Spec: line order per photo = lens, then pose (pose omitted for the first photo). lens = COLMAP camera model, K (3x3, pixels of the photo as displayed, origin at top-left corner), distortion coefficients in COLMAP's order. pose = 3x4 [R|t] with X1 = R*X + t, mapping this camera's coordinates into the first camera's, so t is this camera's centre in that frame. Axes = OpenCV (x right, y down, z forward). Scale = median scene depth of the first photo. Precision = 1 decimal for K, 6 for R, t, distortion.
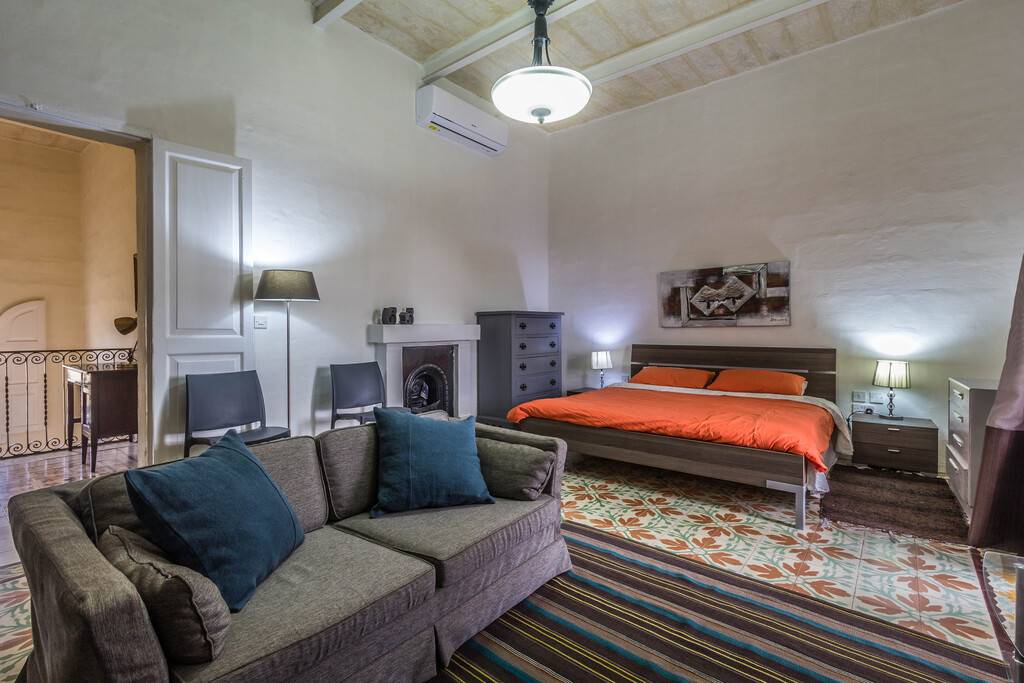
lens RADIAL K [[475.5, 0, 510.5], [0, 475.5, 333.5], [0, 0, 1]] dist [0.002625, 0.000254]
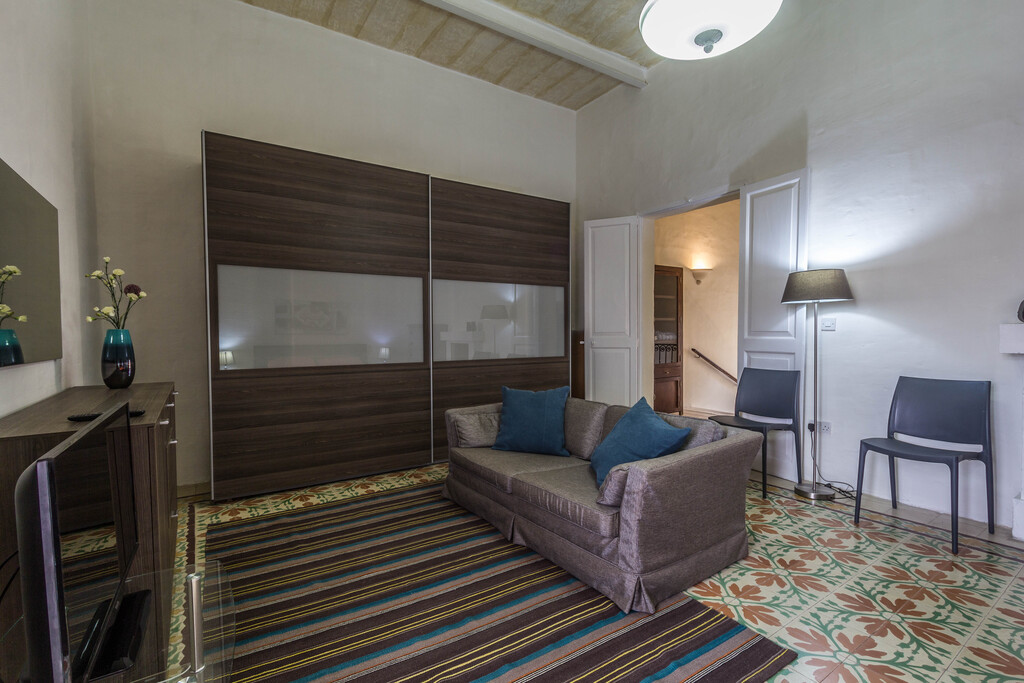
lens RADIAL K [[475.5, 0, 512.4], [0, 475.5, 345.9], [0, 0, 1]] dist [0.002625, 0.000254]
pose [[-0.294759, 0.034778, -0.954939, 0.641511], [-0.002104, 0.999311, 0.037043, -0.014895], [0.955569, 0.012928, -0.294483, 0.704627]]
